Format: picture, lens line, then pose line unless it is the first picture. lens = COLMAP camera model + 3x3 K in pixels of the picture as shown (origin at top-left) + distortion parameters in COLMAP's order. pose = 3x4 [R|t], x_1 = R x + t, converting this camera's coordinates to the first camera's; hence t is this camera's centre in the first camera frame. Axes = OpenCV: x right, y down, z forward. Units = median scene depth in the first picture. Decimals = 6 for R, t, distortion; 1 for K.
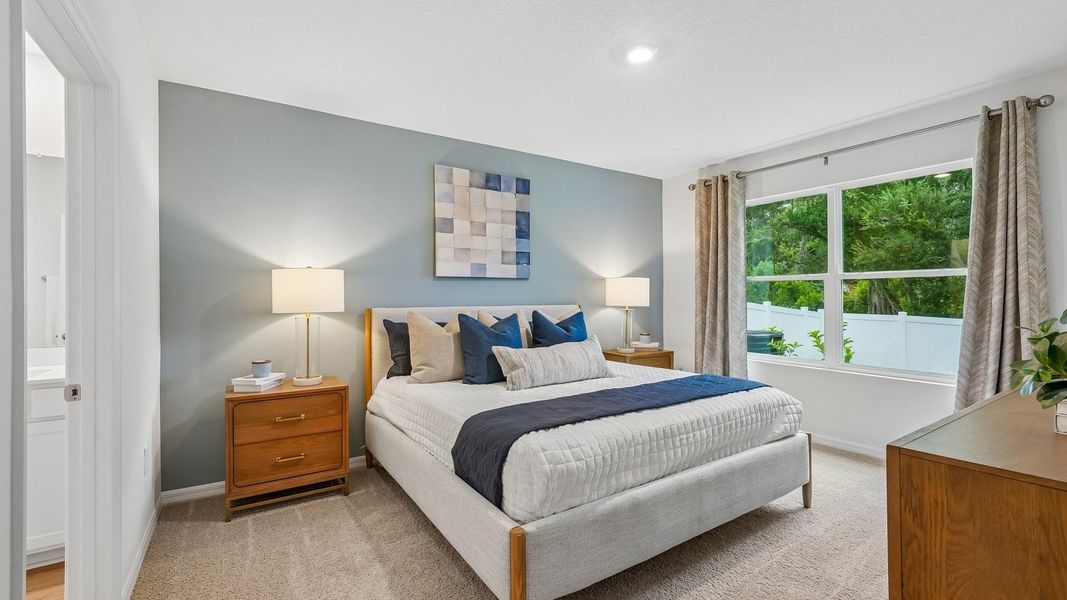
lens RADIAL K [[513.4, 0, 527.3], [0, 513.4, 295.9], [0, 0, 1]] dist [-0.000257, 0.000727]
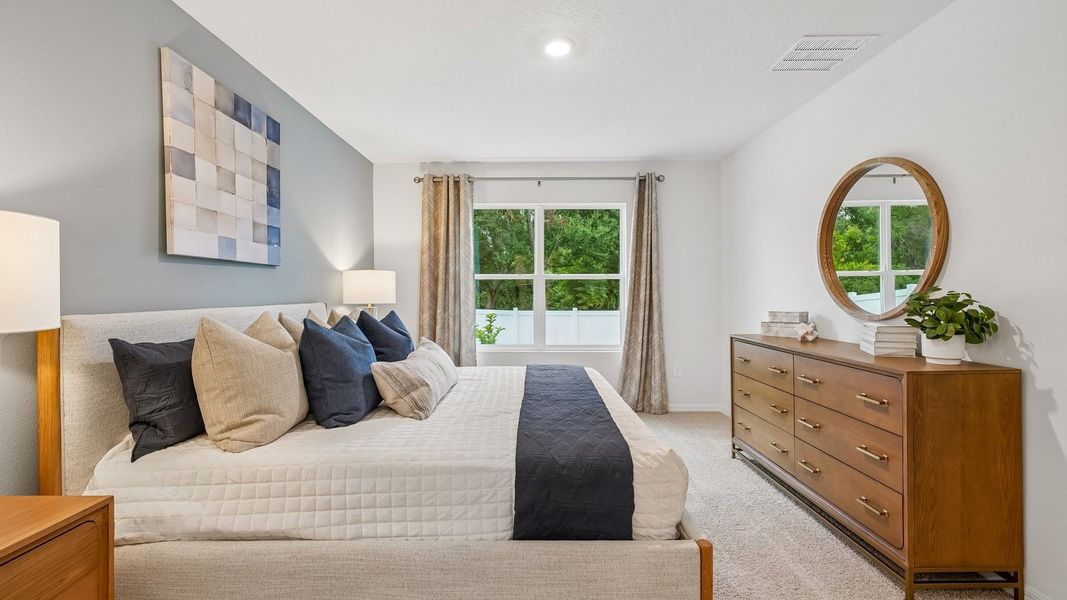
lens RADIAL K [[483.7, 0, 575.1], [0, 483.7, 294.4], [0, 0, 1]] dist [-0.001641, 0.000073]
pose [[0.475713, -0.001386, 0.879599, -0.392872], [0.000867, 0.999999, 0.001106, 0.004285], [-0.879600, 0.000236, 0.475714, 0.350688]]
